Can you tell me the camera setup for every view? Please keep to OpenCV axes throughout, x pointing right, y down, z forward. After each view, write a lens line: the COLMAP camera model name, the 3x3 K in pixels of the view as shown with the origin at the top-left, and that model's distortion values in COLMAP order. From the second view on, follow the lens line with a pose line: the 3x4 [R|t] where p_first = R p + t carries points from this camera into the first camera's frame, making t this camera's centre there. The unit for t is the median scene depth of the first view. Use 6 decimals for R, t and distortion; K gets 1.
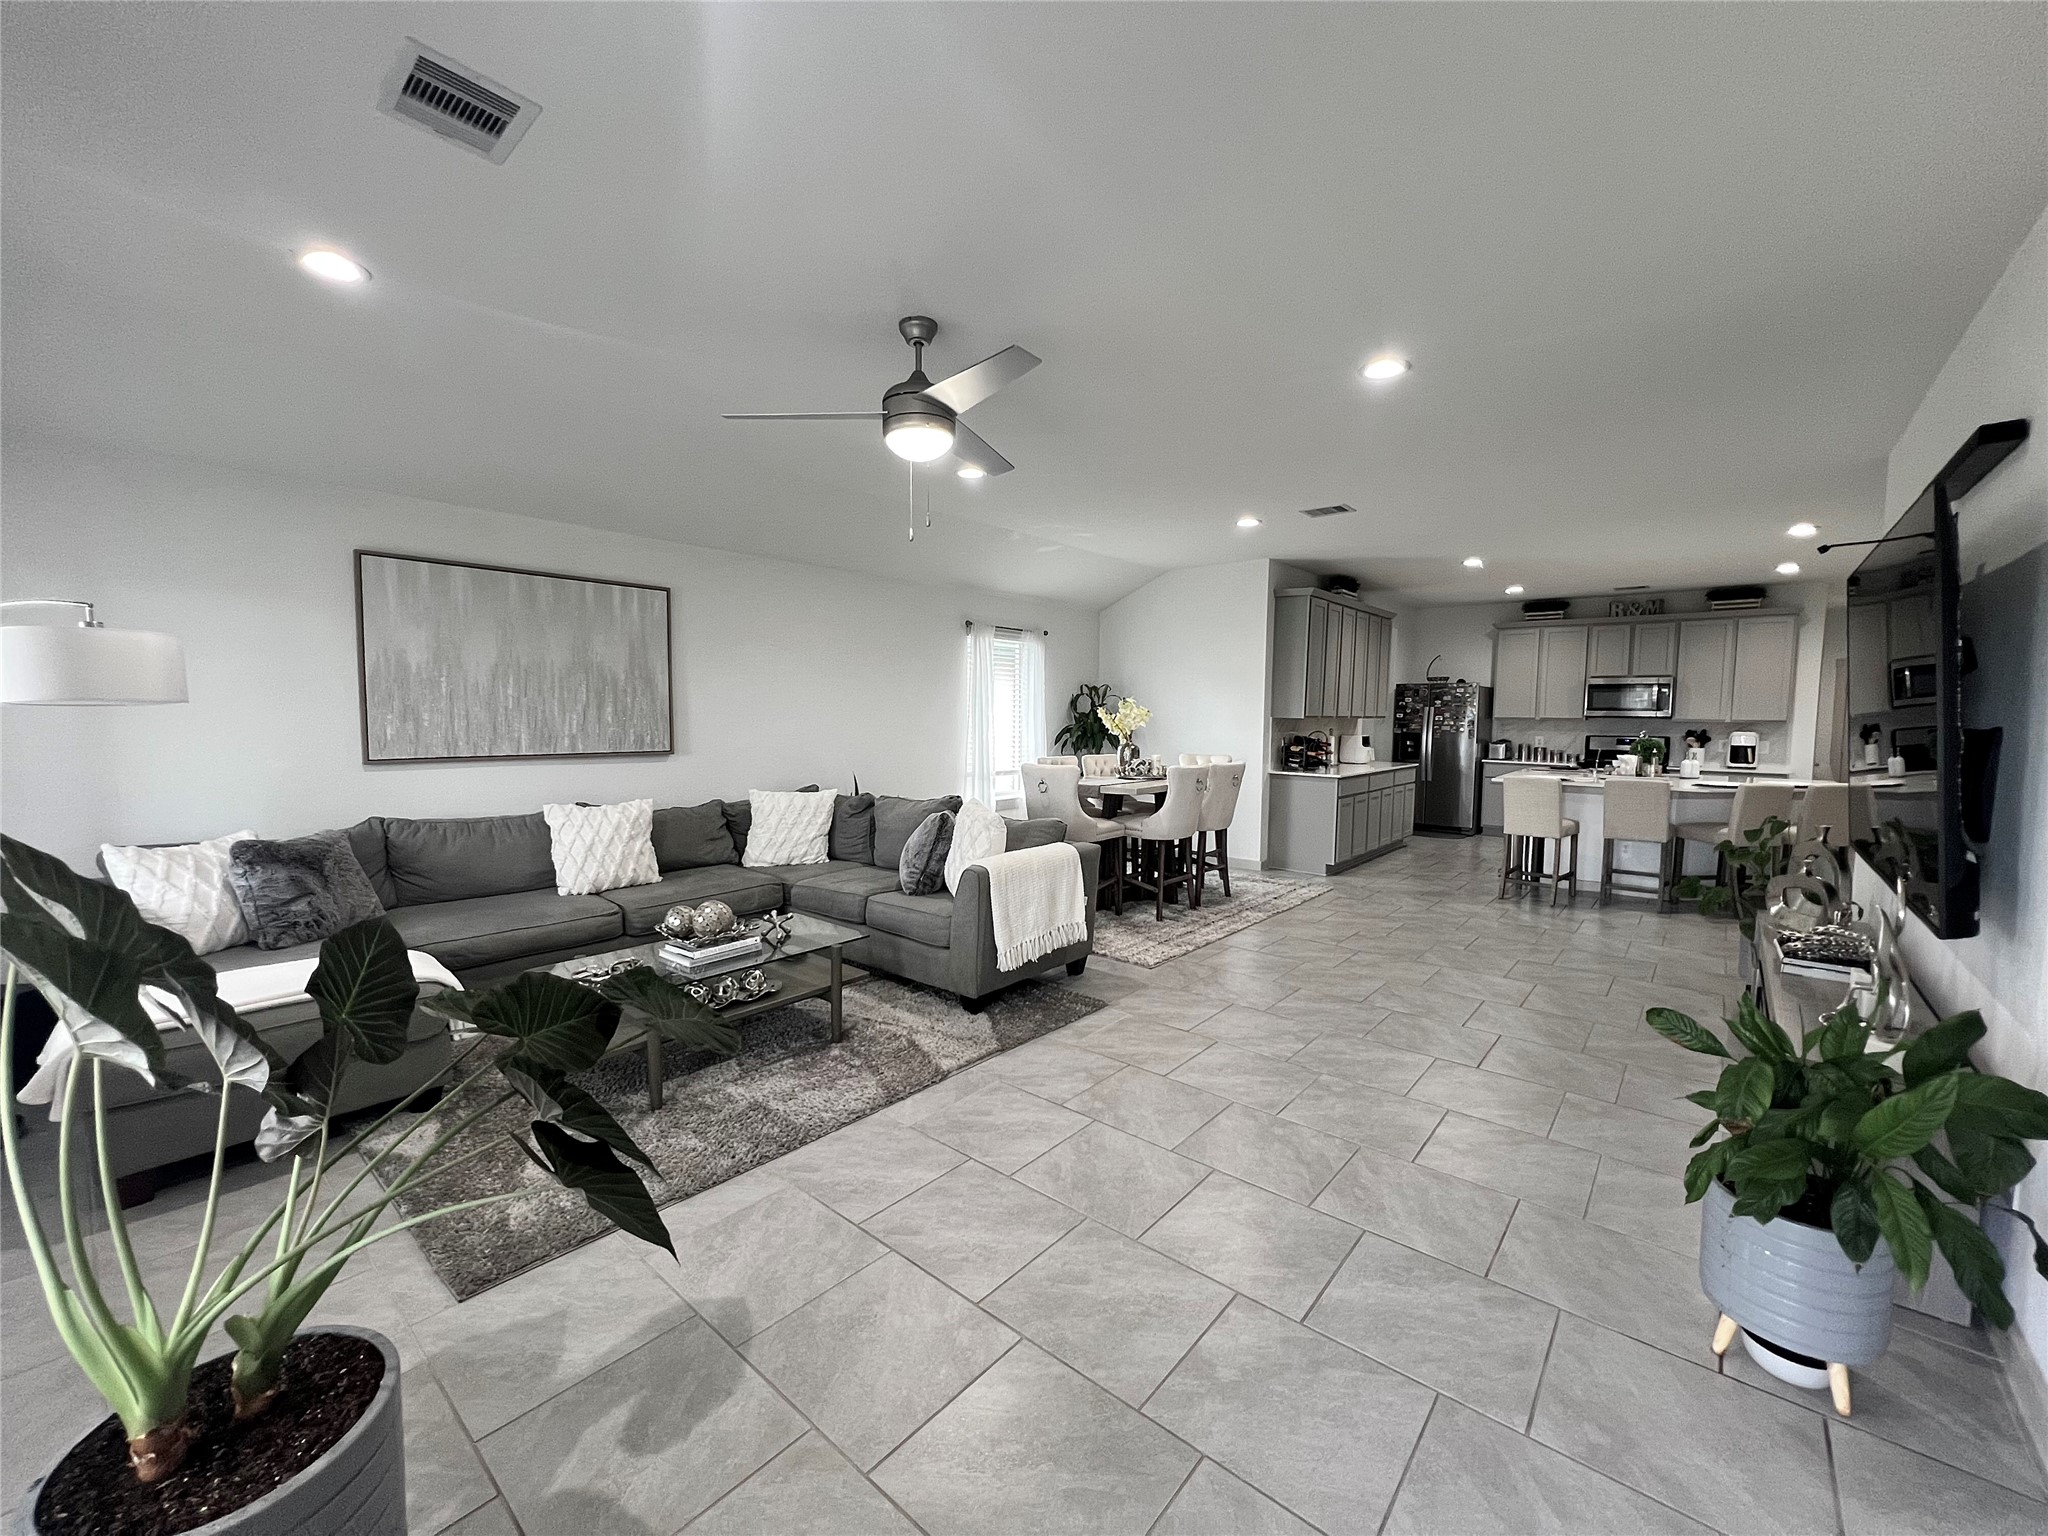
lens RADIAL K [[817.3, 0, 1024.0], [0, 817.3, 768.0], [0, 0, 1]] dist [-0.000774, 0.000045]
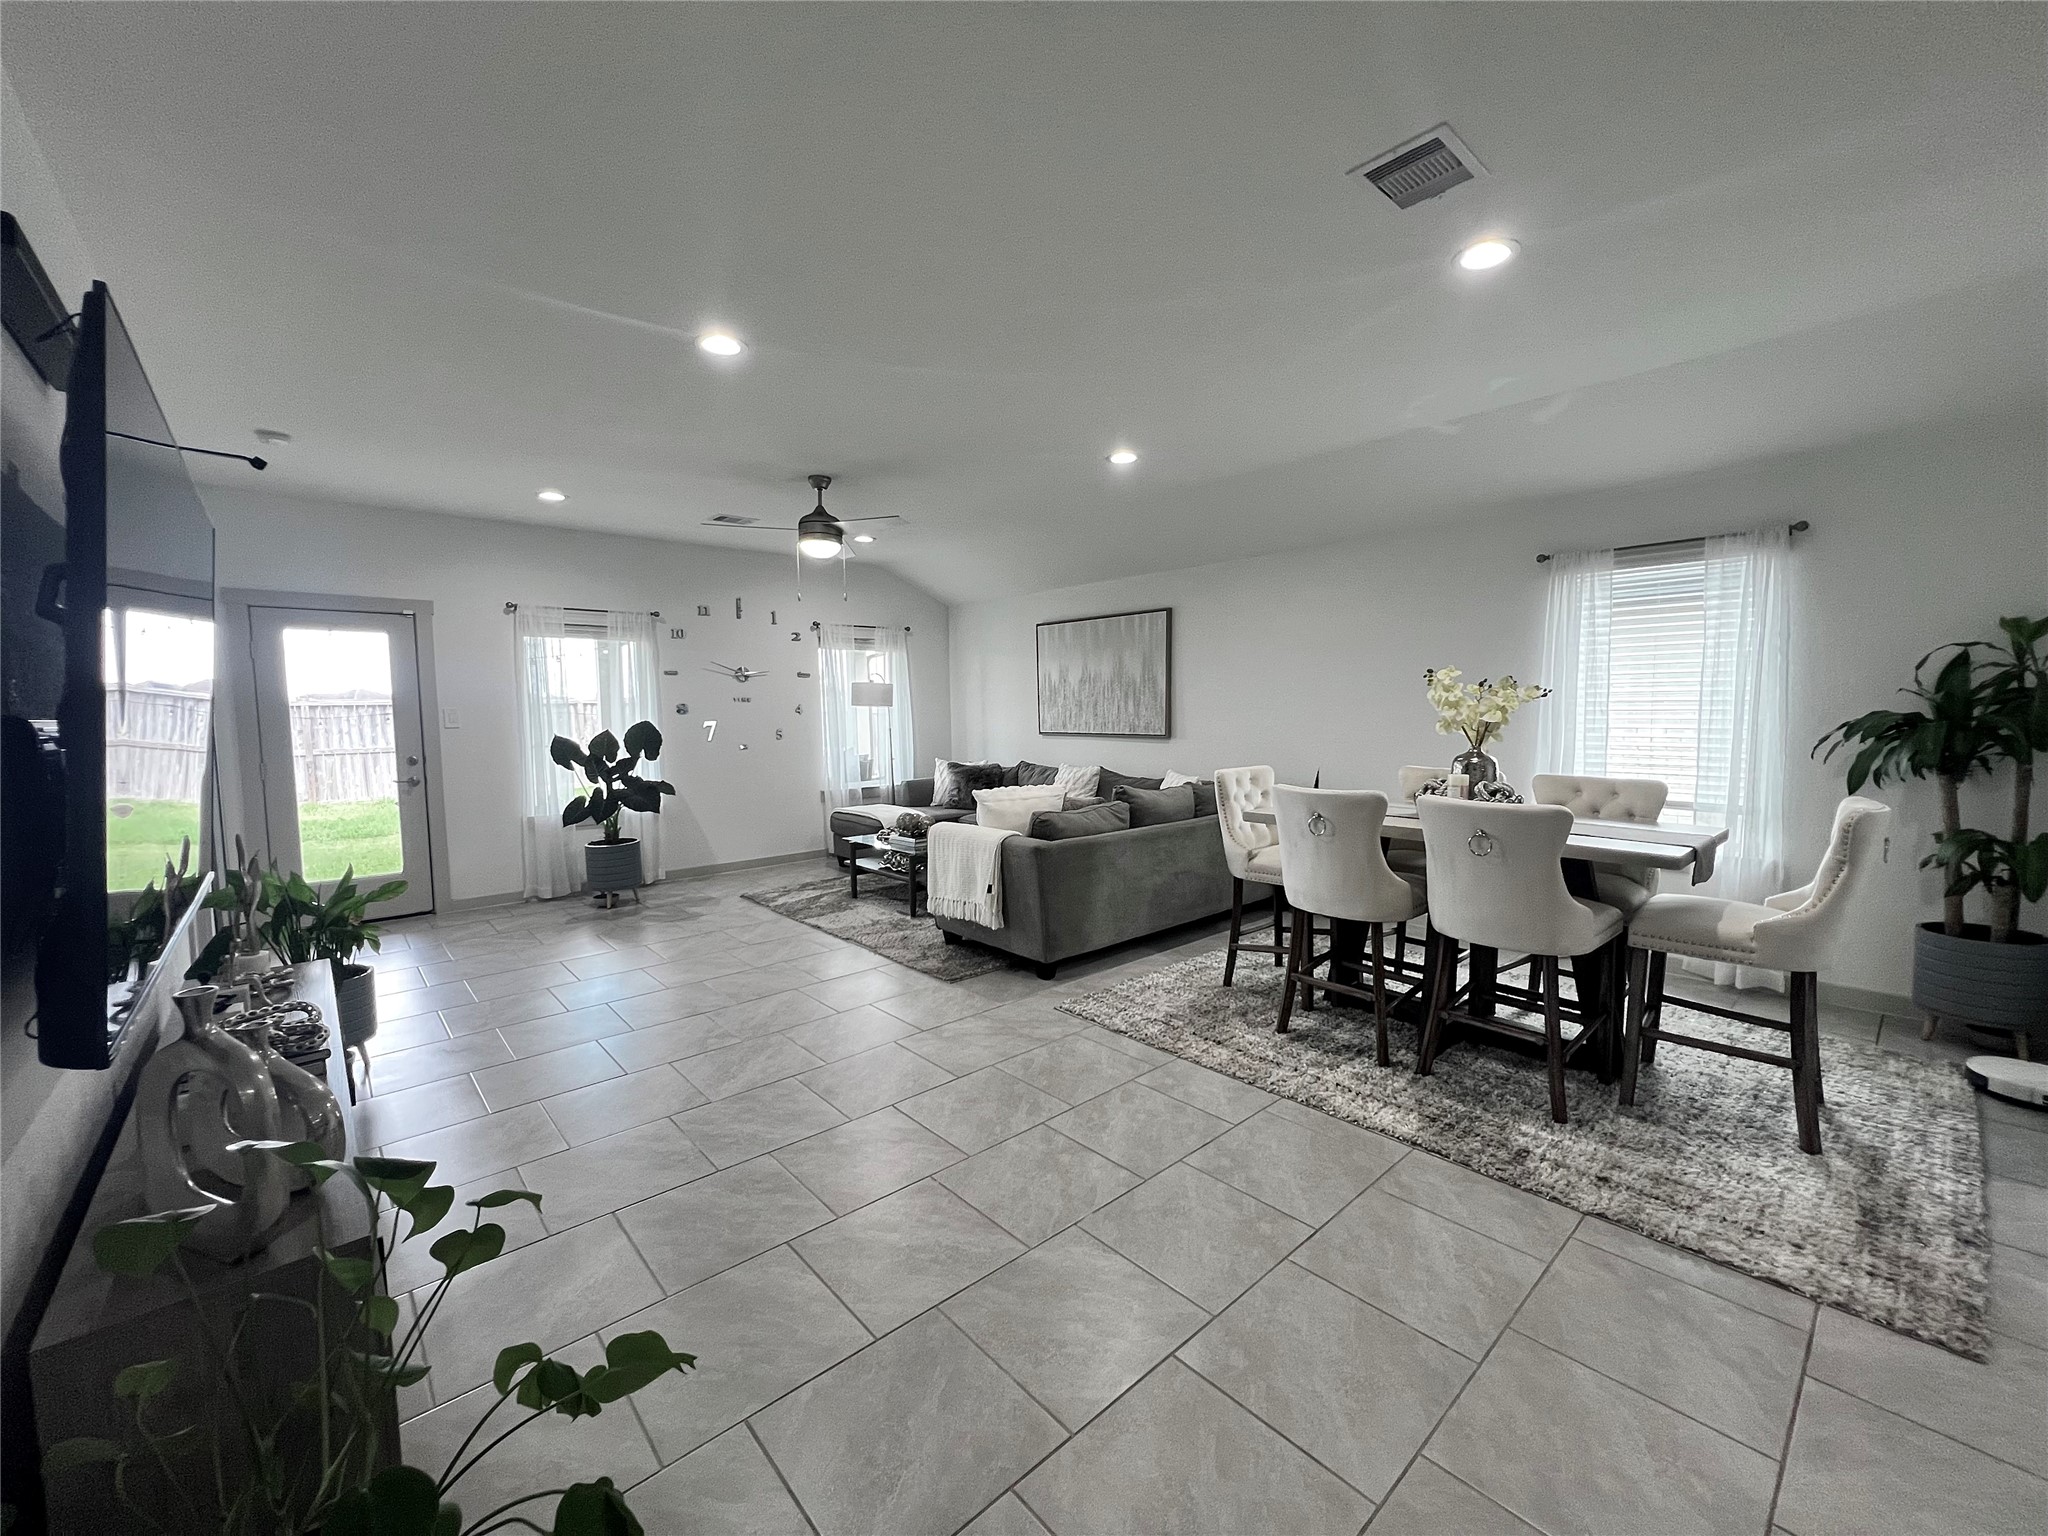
lens RADIAL K [[817.3, 0, 1024.0], [0, 817.3, 768.0], [0, 0, 1]] dist [-0.000774, 0.000045]
pose [[-0.137548, 0.065042, -0.988357, 0.897927], [-0.057862, 0.995610, 0.073572, -0.053349], [0.988804, 0.067308, -0.133181, 0.989254]]
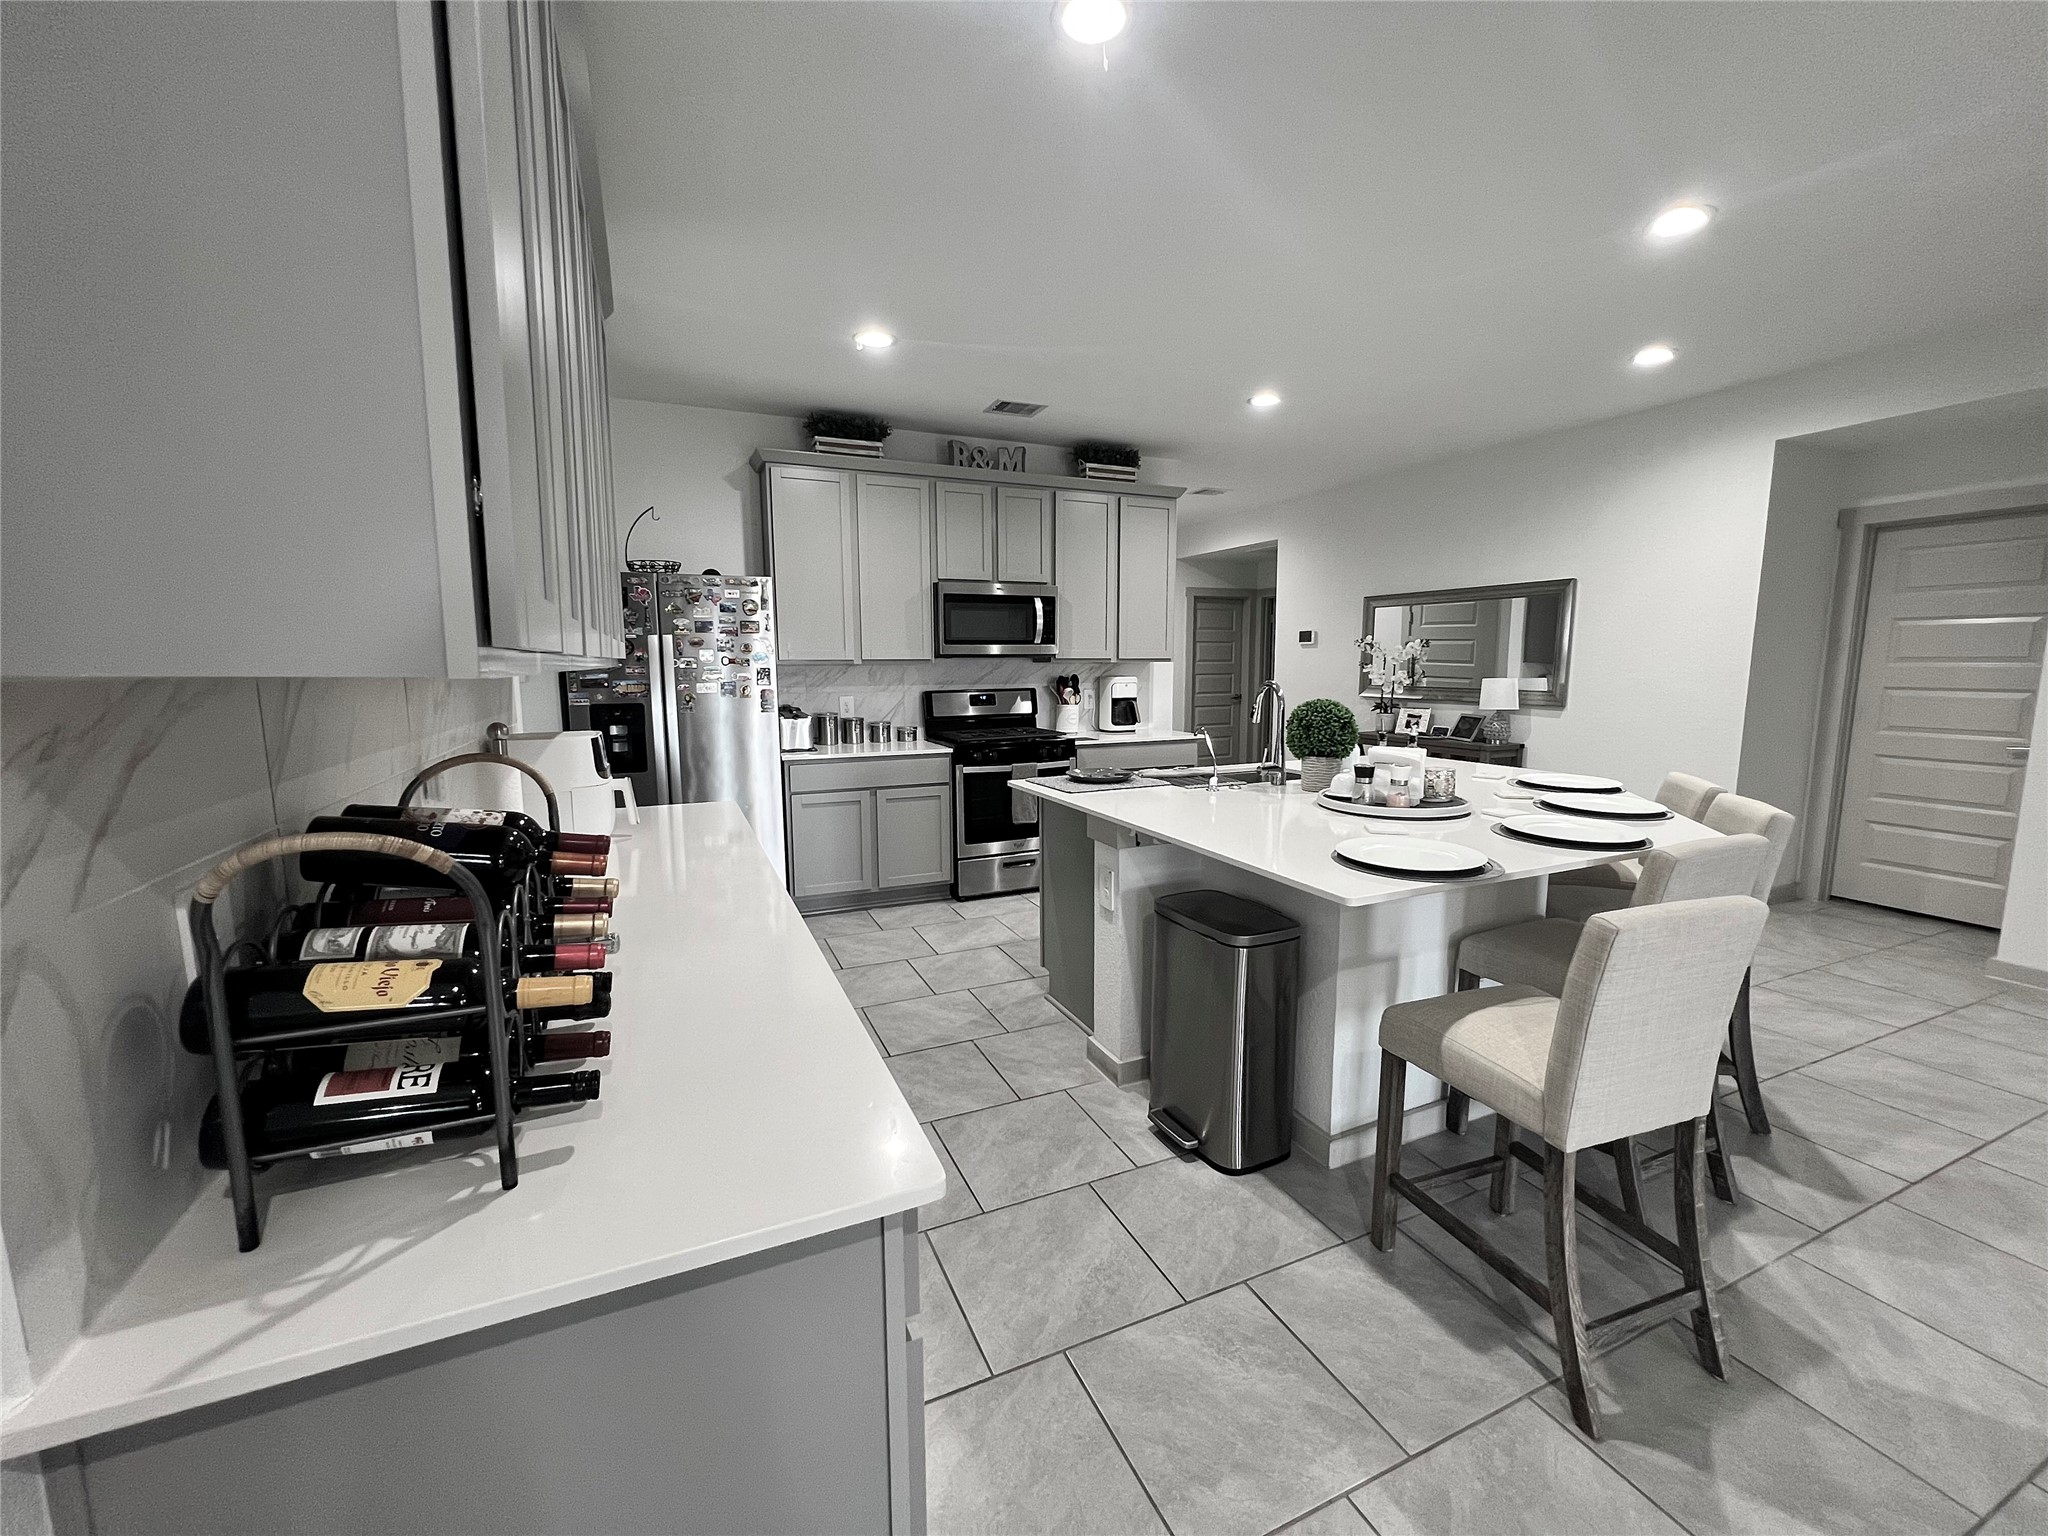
lens RADIAL K [[822.0, 0, 1024.0], [0, 822.0, 768.0], [0, 0, 1]] dist [-0.000283, -0.000047]
pose [[0.423048, -0.130919, 0.896600, 0.439953], [0.072920, 0.991217, 0.110328, -0.087431], [-0.903168, 0.018706, 0.428879, 1.393270]]
